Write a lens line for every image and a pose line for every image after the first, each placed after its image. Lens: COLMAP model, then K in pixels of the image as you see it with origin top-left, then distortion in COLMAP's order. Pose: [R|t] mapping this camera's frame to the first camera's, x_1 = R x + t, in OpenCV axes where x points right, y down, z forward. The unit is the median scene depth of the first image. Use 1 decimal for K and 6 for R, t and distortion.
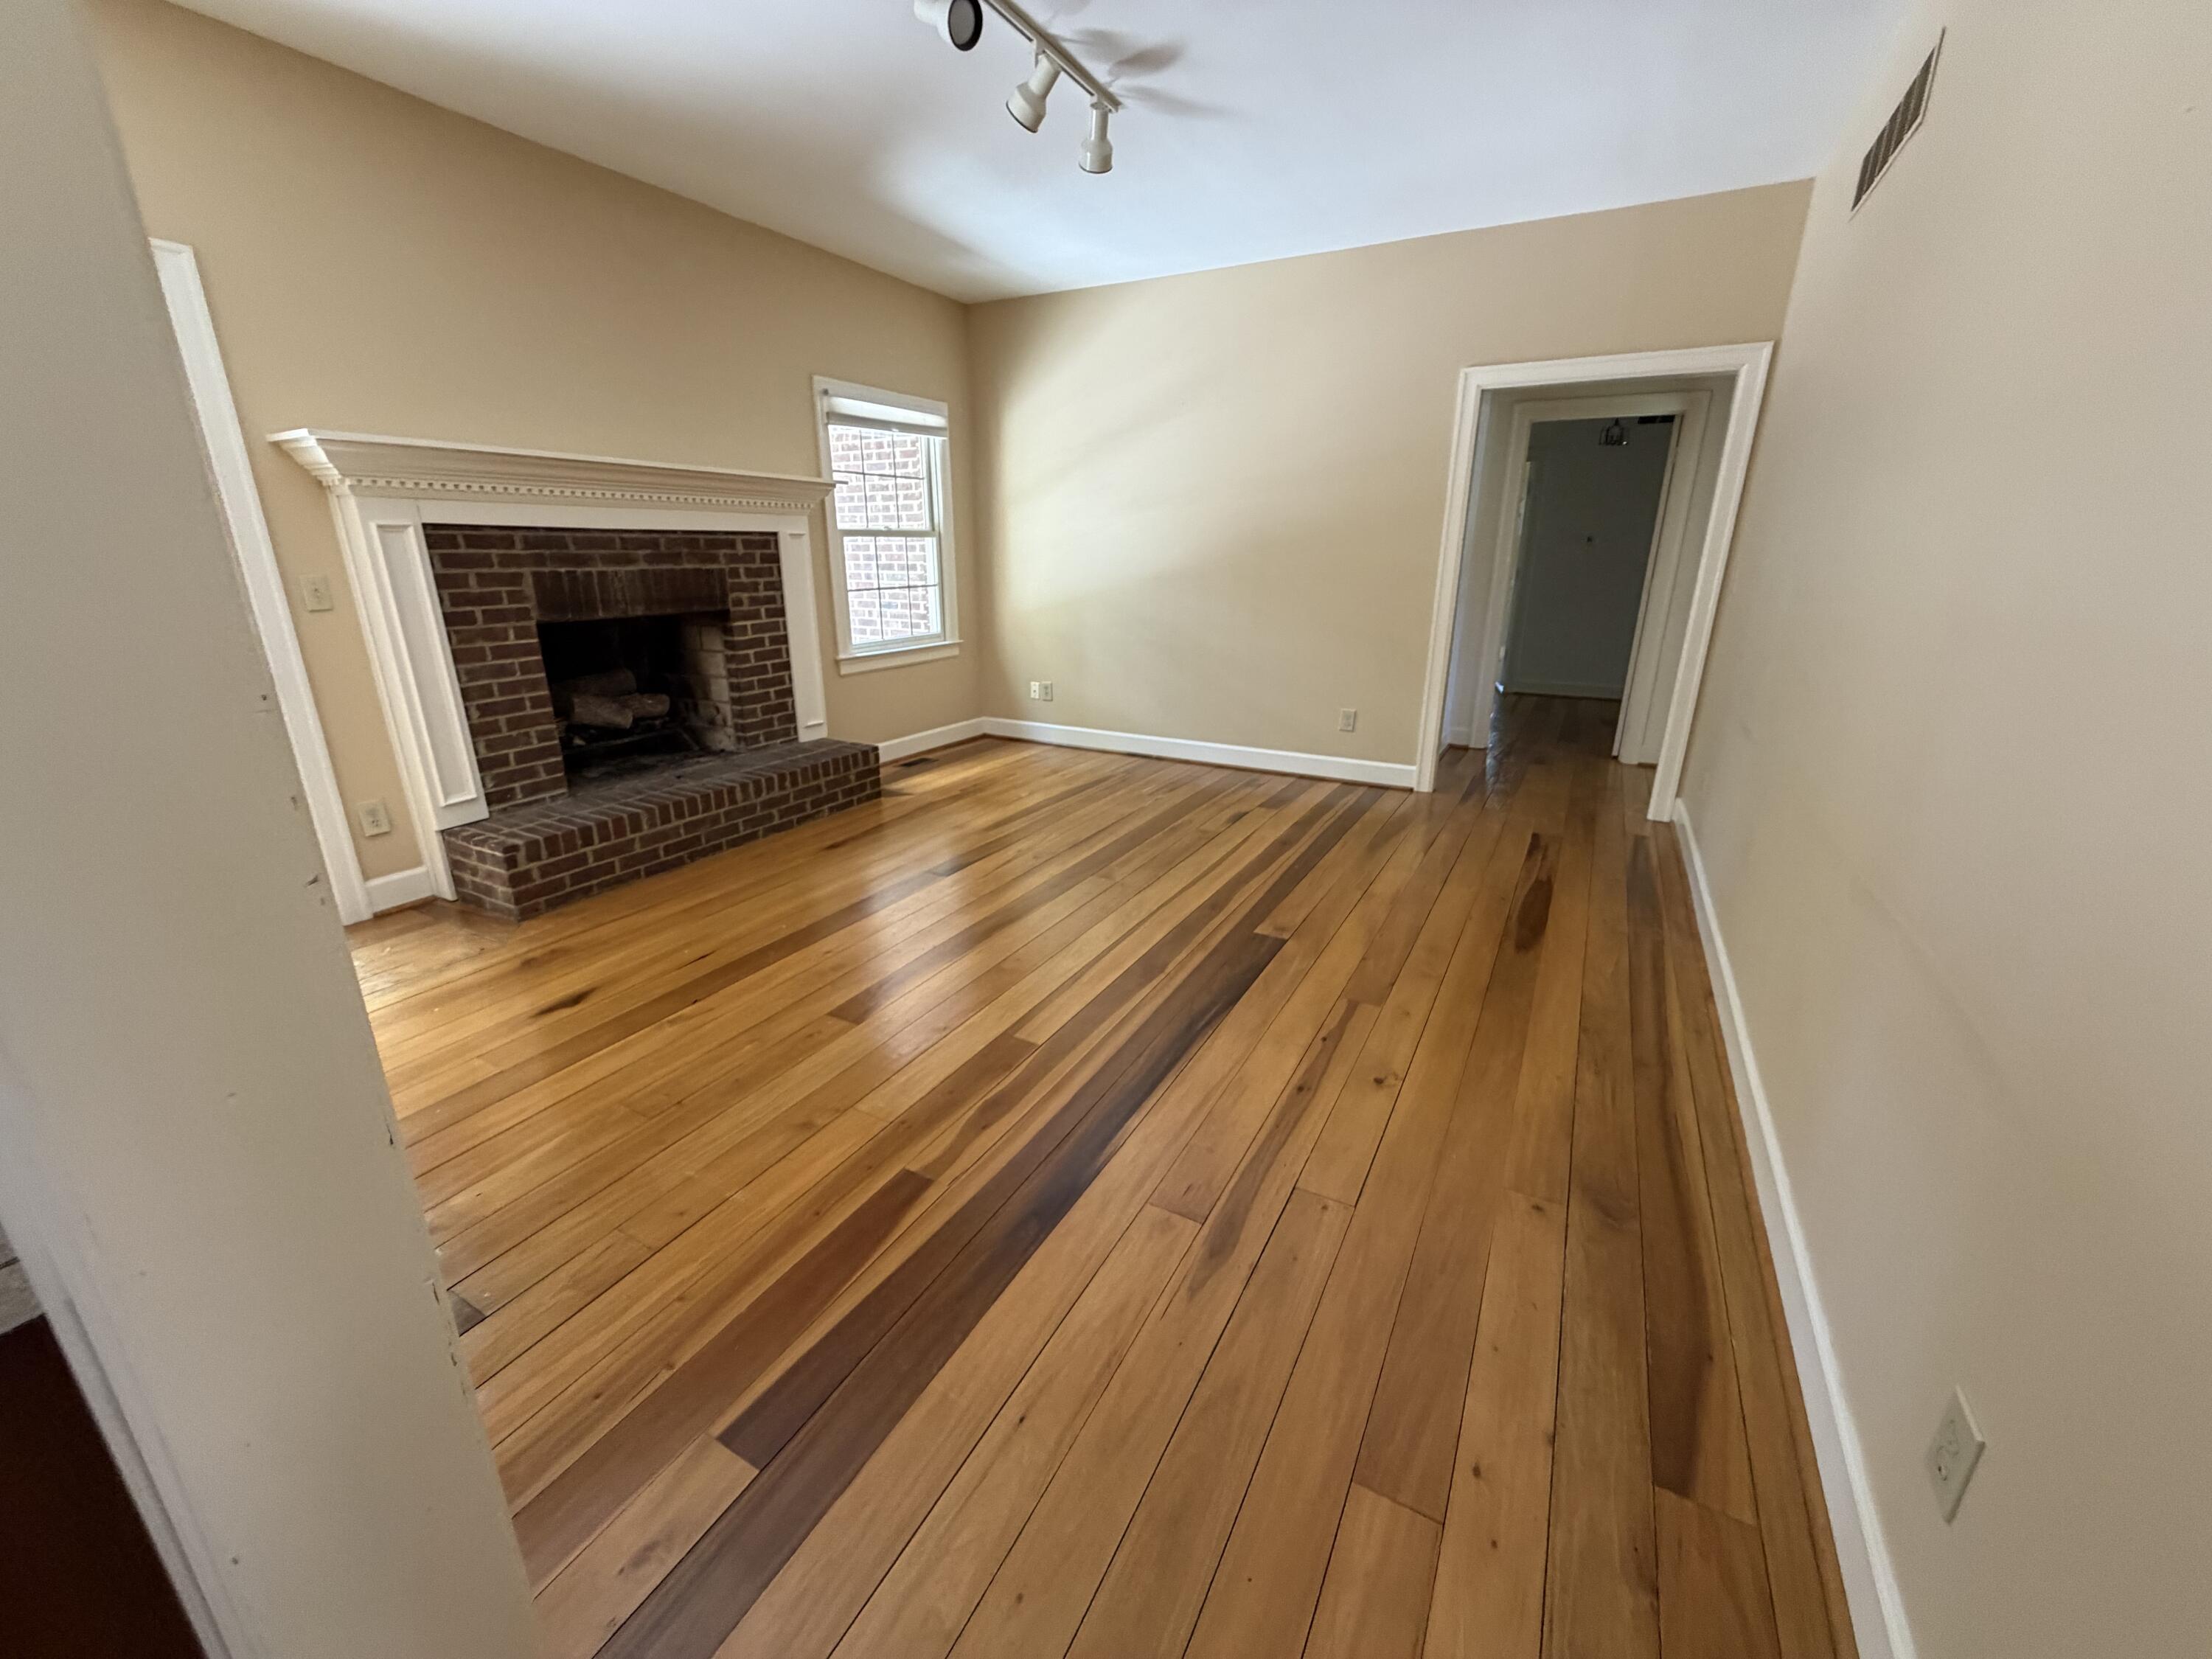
lens RADIAL K [[881.6, 0, 1106.6], [0, 881.6, 835.7], [0, 0, 1]] dist [-0.003365, 0.001076]
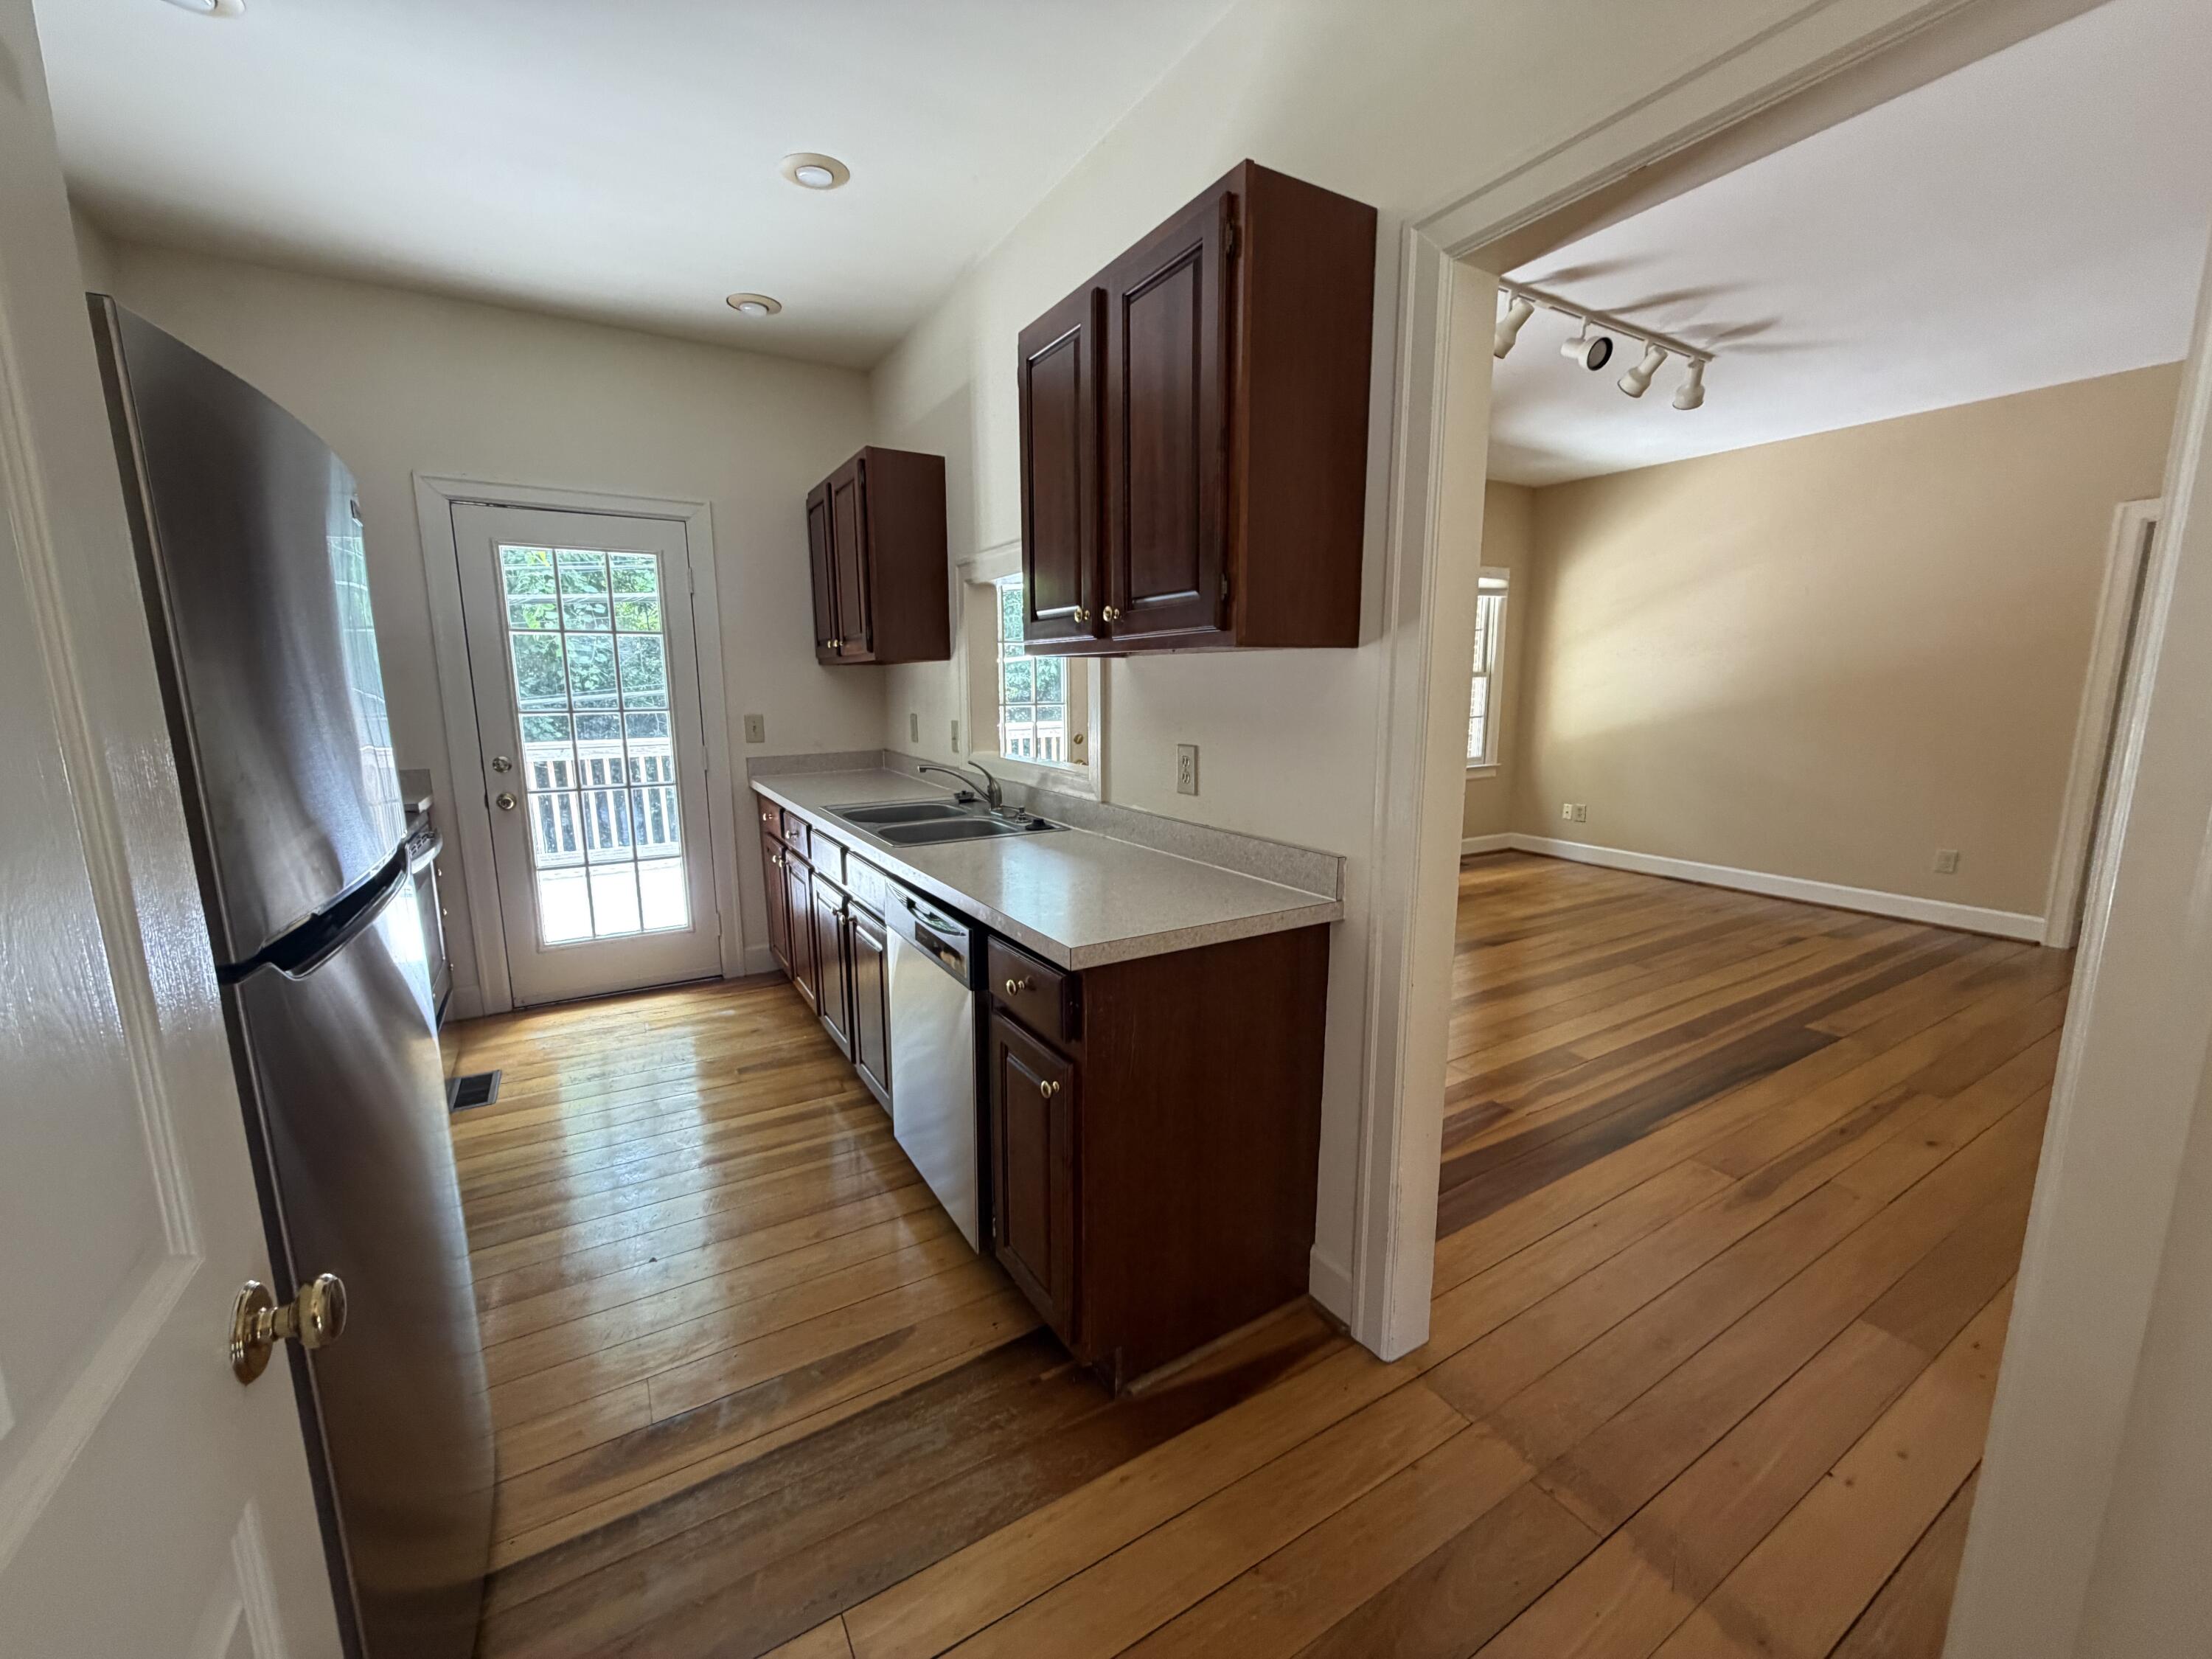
lens RADIAL K [[881.6, 0, 1097.1], [0, 881.6, 828.4], [0, 0, 1]] dist [-0.003365, 0.001076]
pose [[0.858825, 0.077104, -0.506433, -0.051337], [-0.151324, 0.982675, -0.107008, 0.112011], [0.489409, 0.168536, 0.855614, -0.395846]]
